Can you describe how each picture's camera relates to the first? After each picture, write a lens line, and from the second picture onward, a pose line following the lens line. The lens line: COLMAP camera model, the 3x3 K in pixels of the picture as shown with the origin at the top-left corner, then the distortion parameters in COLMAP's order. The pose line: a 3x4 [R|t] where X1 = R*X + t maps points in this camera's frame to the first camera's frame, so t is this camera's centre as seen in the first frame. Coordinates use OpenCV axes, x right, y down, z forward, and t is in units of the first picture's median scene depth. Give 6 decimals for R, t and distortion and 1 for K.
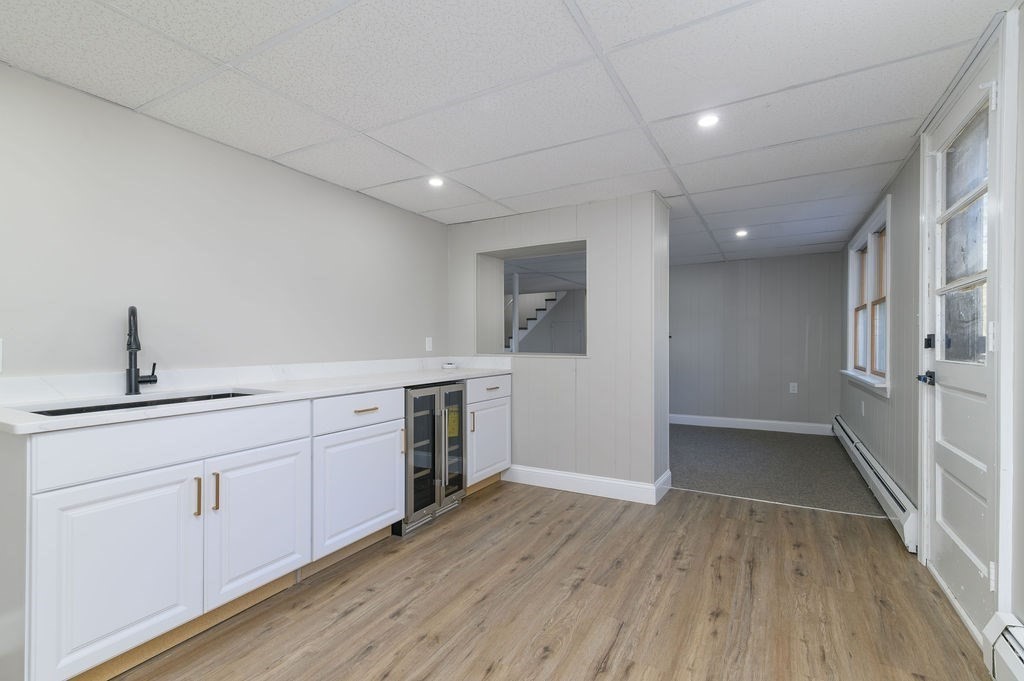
lens RADIAL K [[464.8, 0, 512.4], [0, 464.8, 341.2], [0, 0, 1]] dist [0.020238, -0.001459]
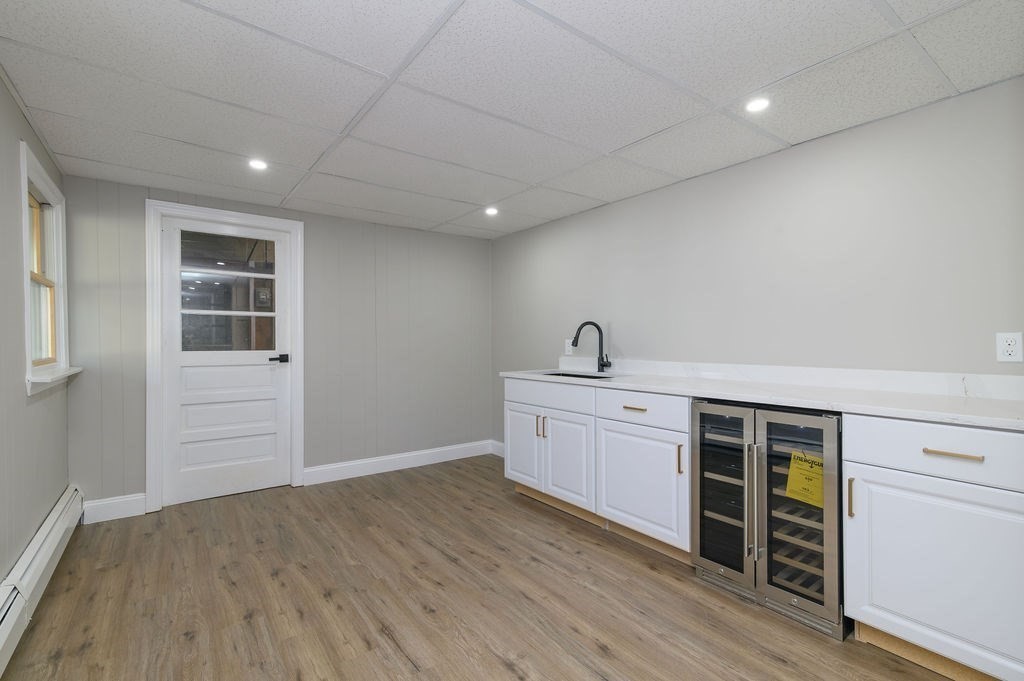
lens RADIAL K [[464.8, 0, 512.8], [0, 464.8, 343.3], [0, 0, 1]] dist [0.020238, -0.001459]
pose [[-0.406154, 0.012388, -0.913721, 0.812158], [0.008225, 0.999917, 0.009901, -0.010544], [0.913768, -0.003494, -0.406222, 1.291608]]
